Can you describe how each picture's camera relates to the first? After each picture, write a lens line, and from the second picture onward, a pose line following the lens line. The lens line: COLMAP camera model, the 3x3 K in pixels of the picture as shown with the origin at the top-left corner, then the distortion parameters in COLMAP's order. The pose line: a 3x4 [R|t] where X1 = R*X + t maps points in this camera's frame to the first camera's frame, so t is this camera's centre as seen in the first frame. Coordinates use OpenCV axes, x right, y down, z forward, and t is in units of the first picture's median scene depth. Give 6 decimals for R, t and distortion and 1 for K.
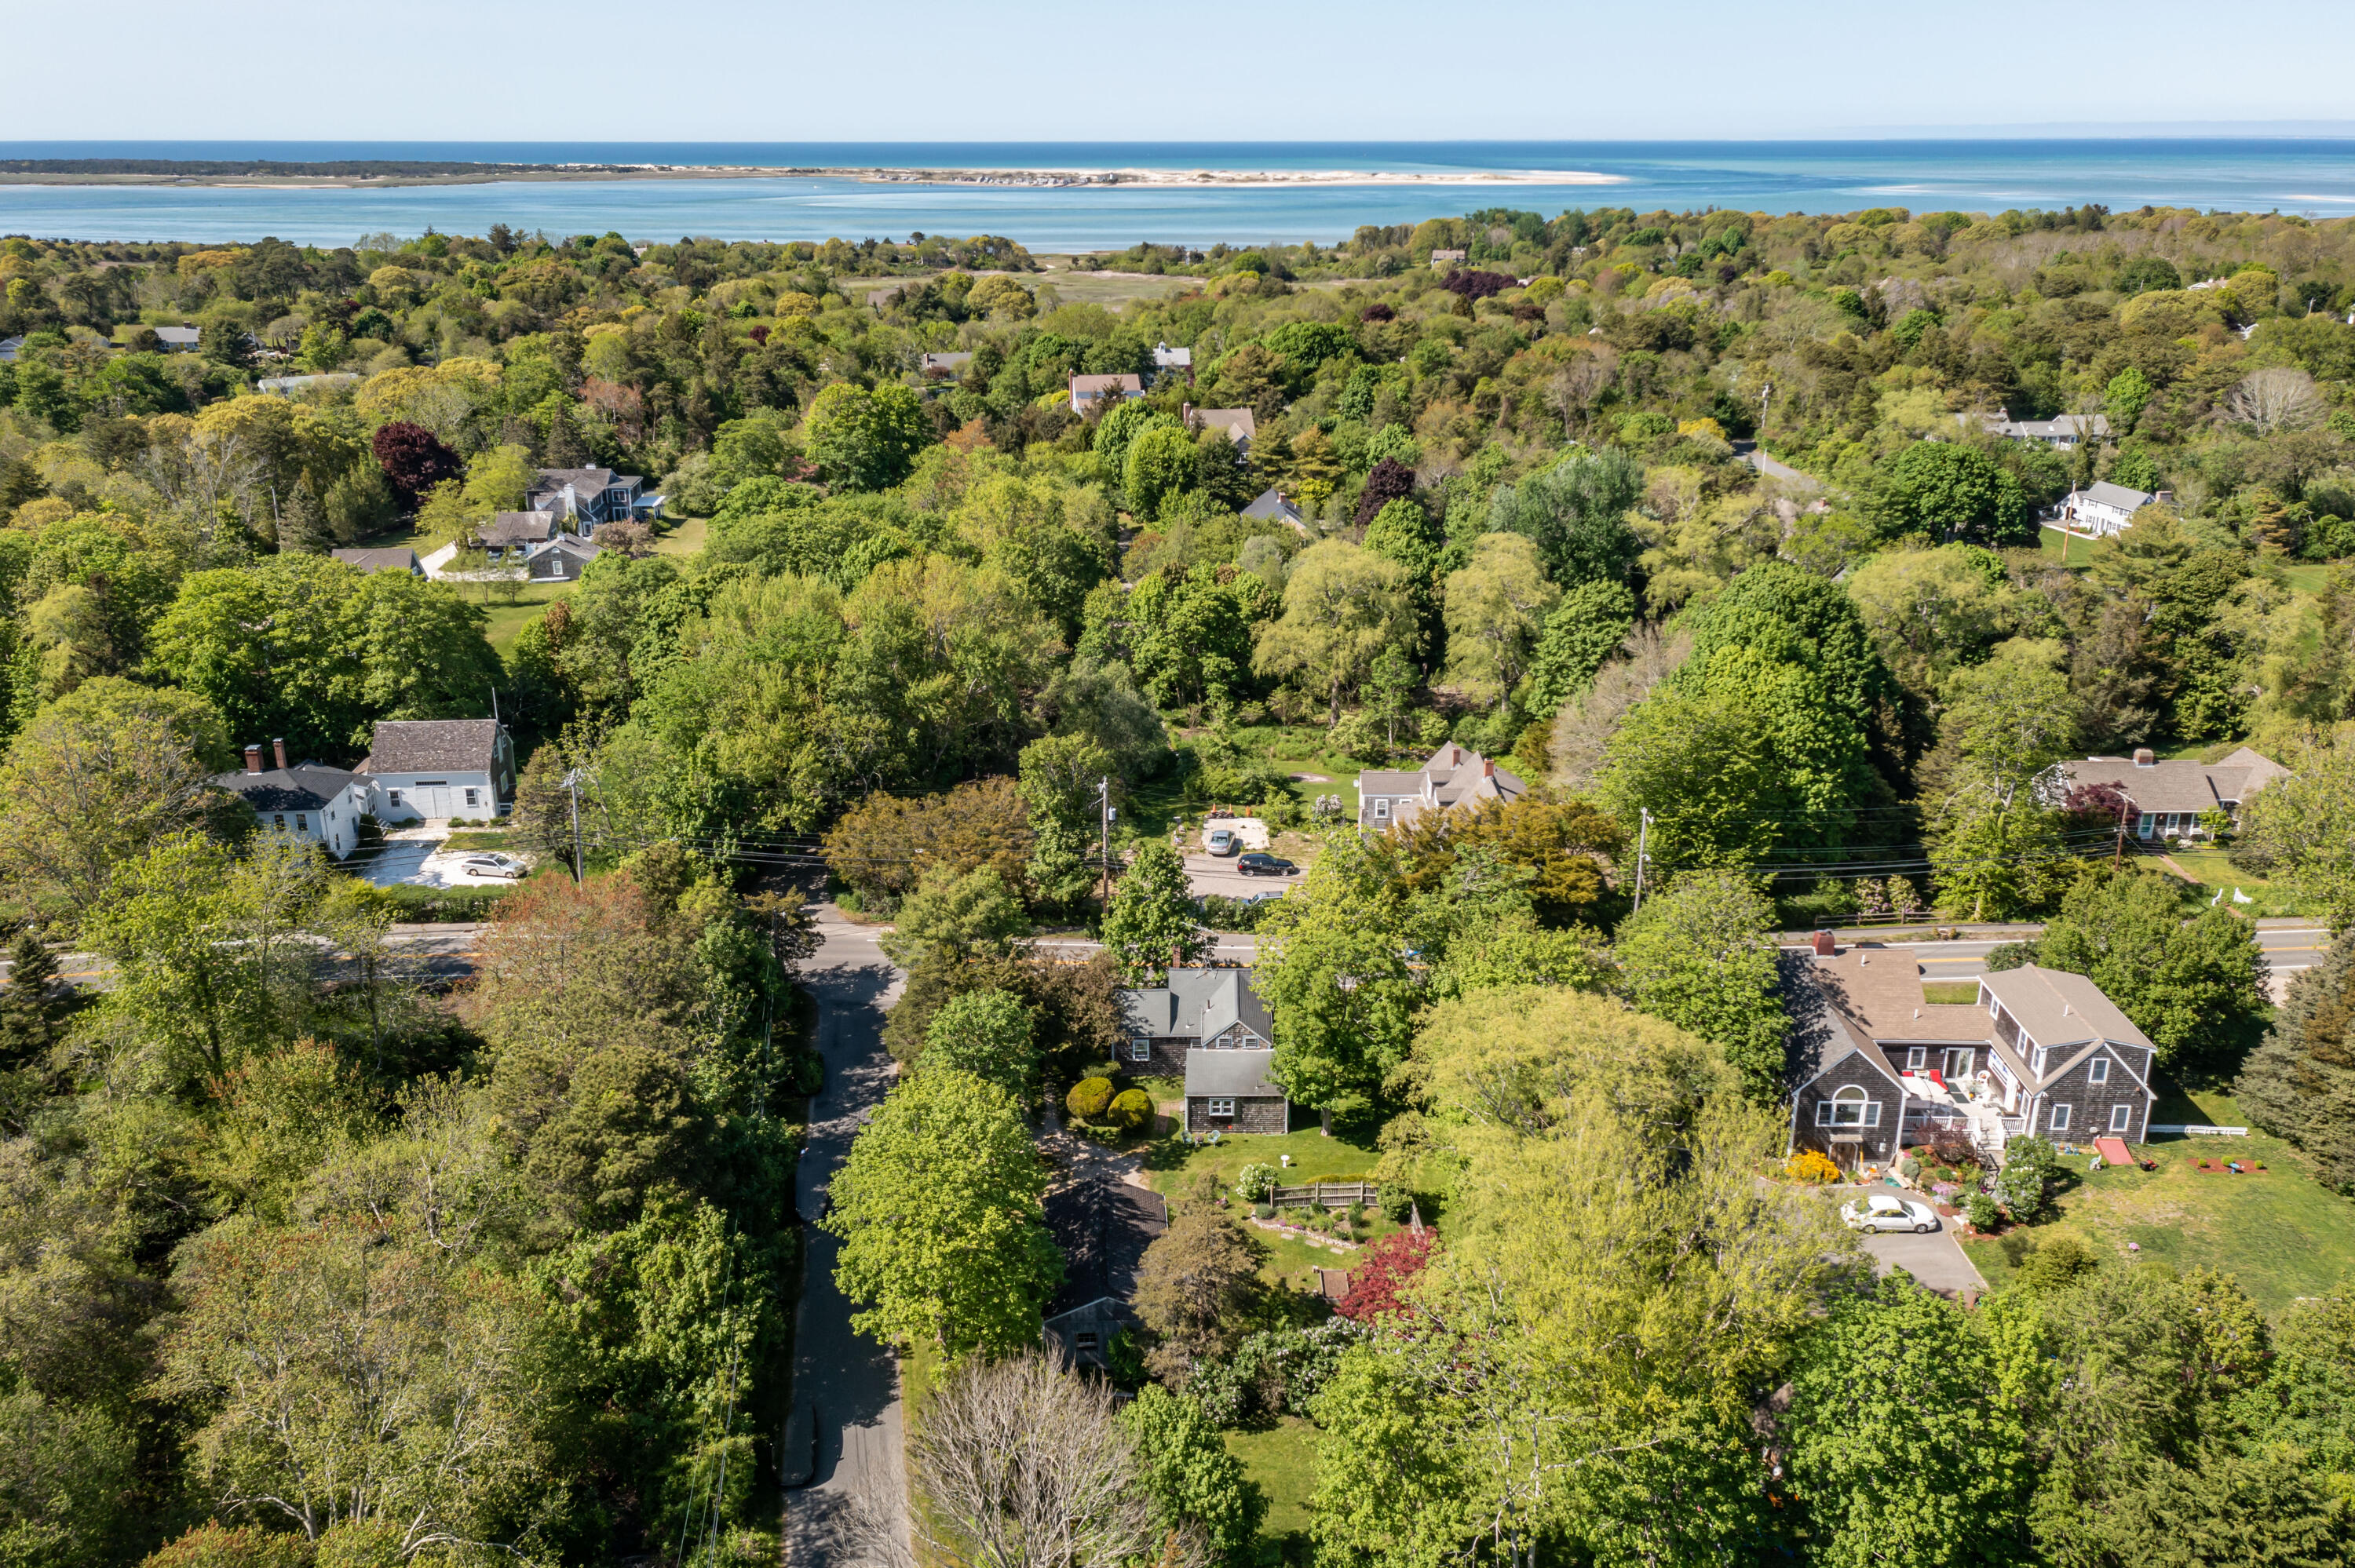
lens RADIAL K [[1883.4, 0, 1160.8], [0, 1883.4, 782.3], [0, 0, 1]] dist [-0.002406, 0.033702]
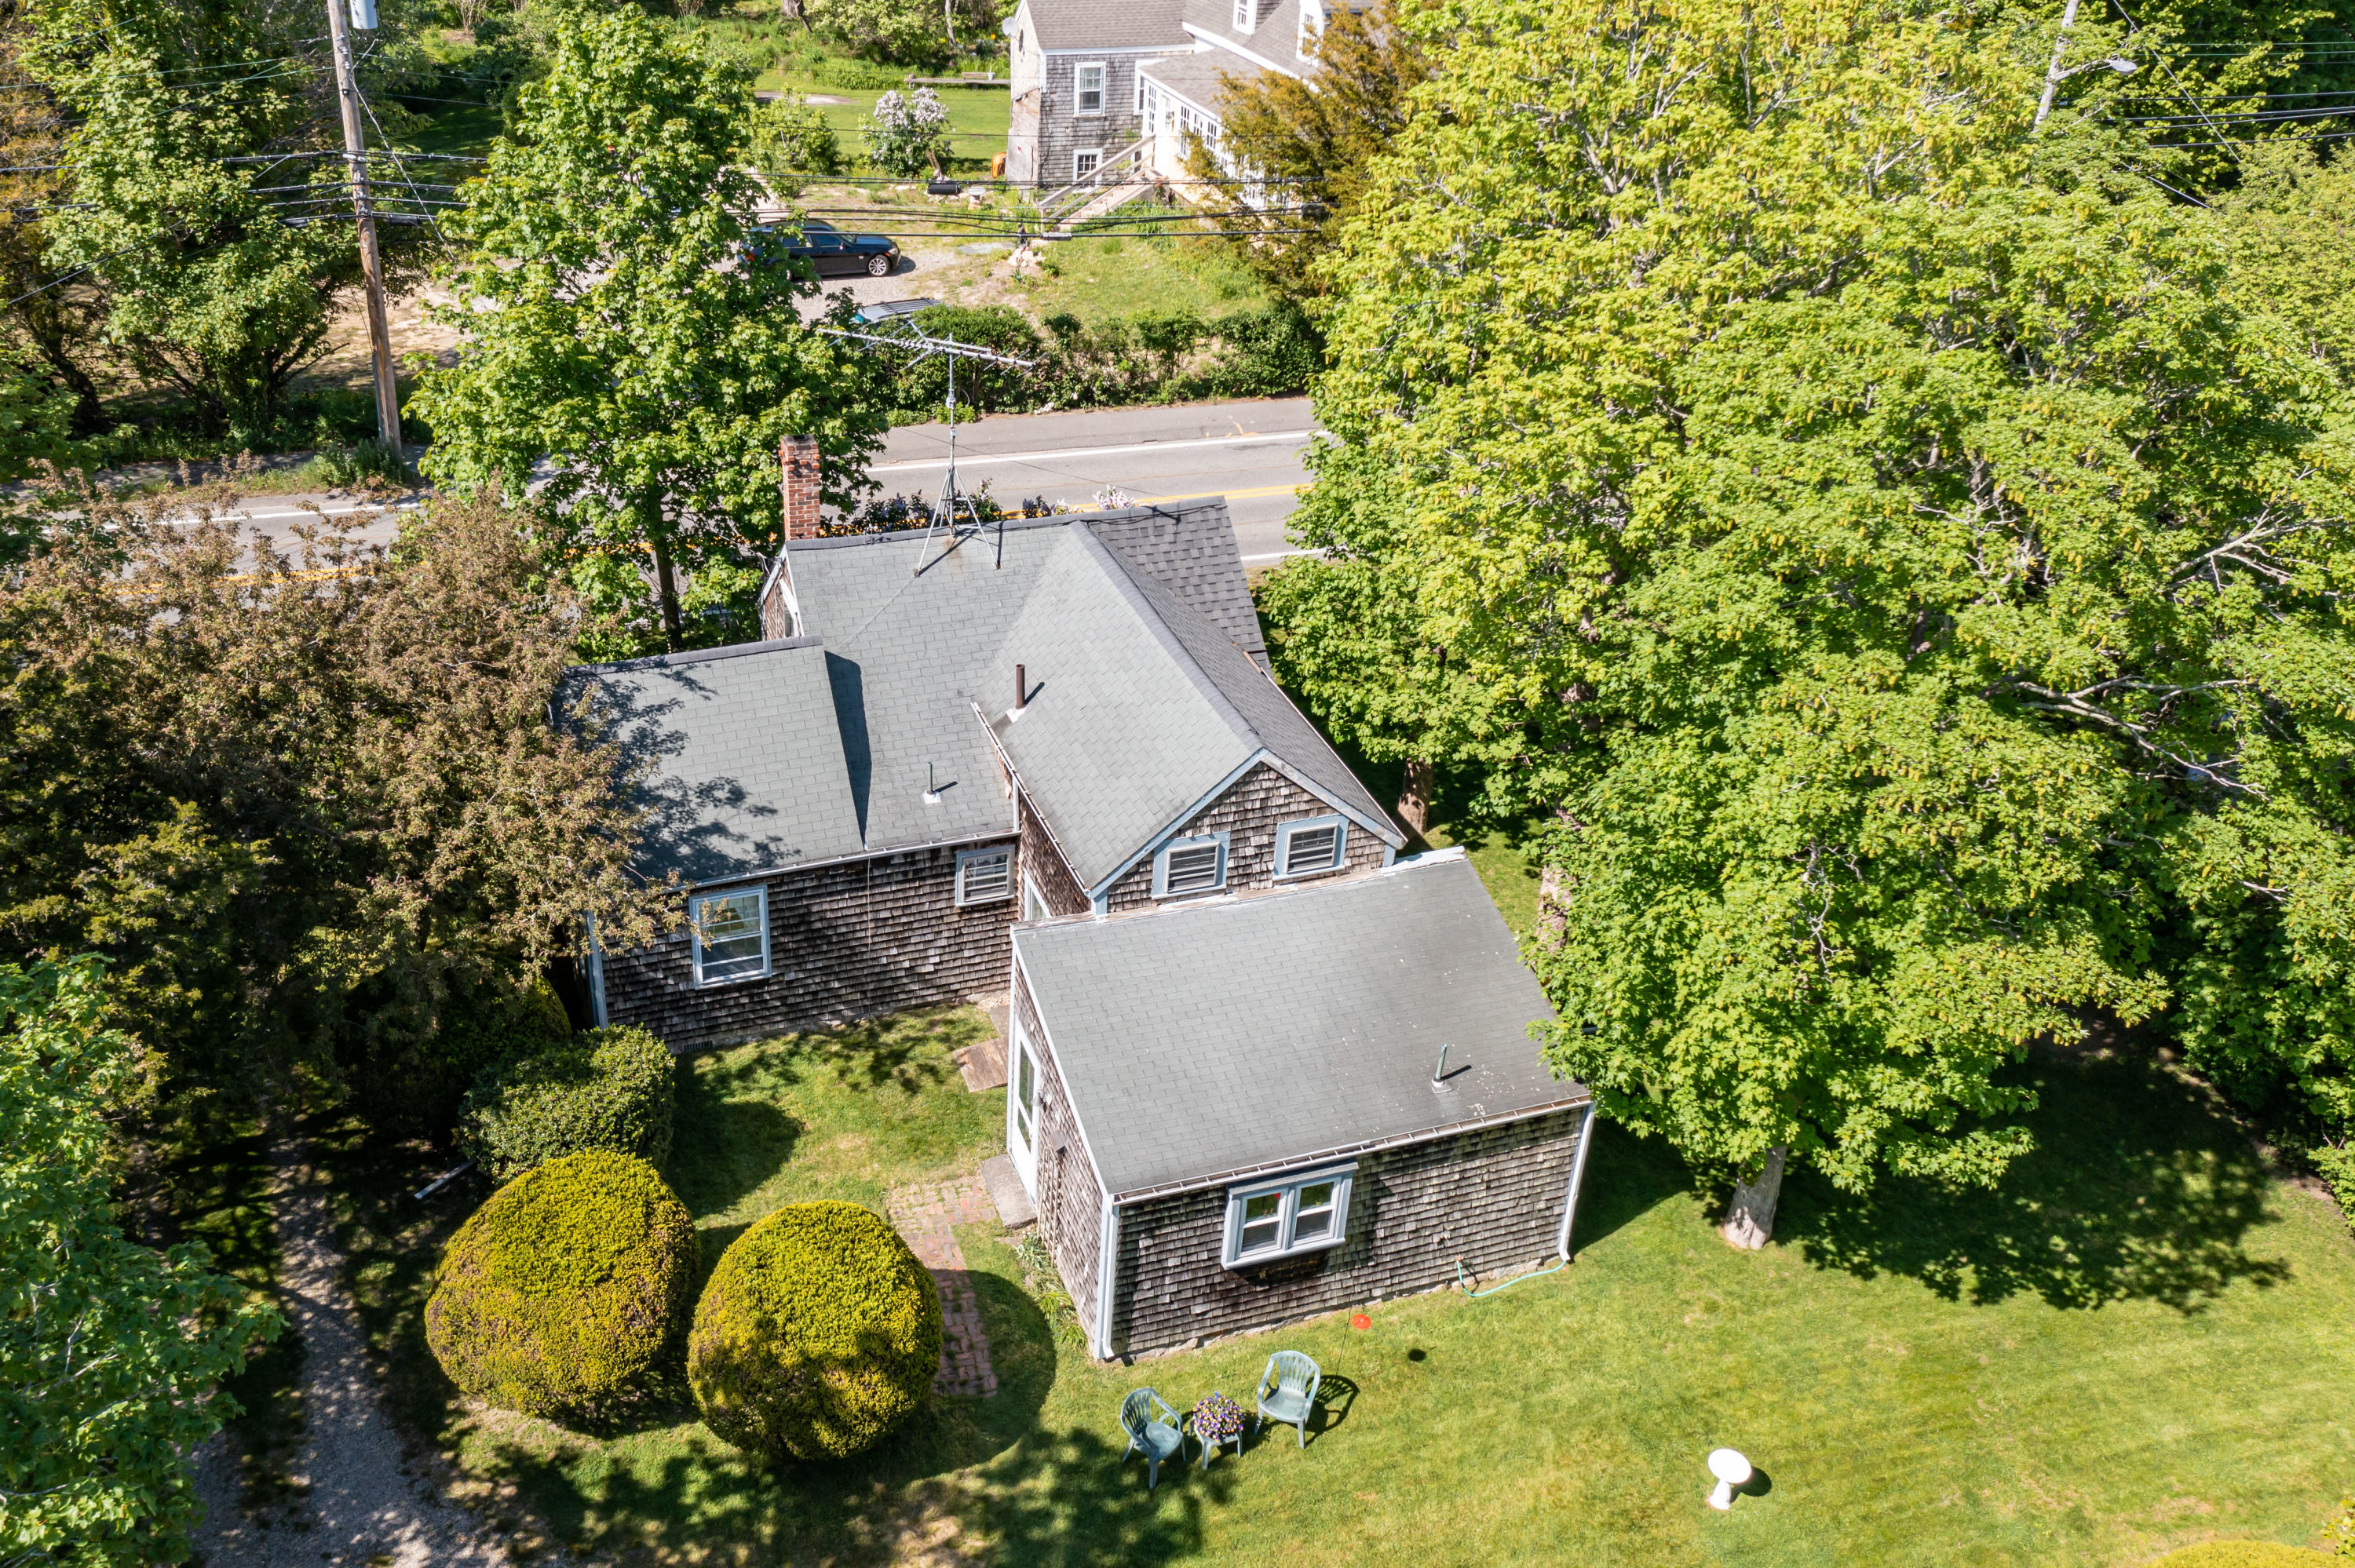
lens RADIAL K [[2126.4, 0, 1104.3], [0, 2126.4, 779.1], [0, 0, 1]] dist [-0.016581, 0.074695]
pose [[0.936710, -0.137658, 0.321908, -0.038461], [0.071519, 0.975305, 0.208962, 0.066009], [-0.342724, -0.172714, 0.923423, 0.650083]]
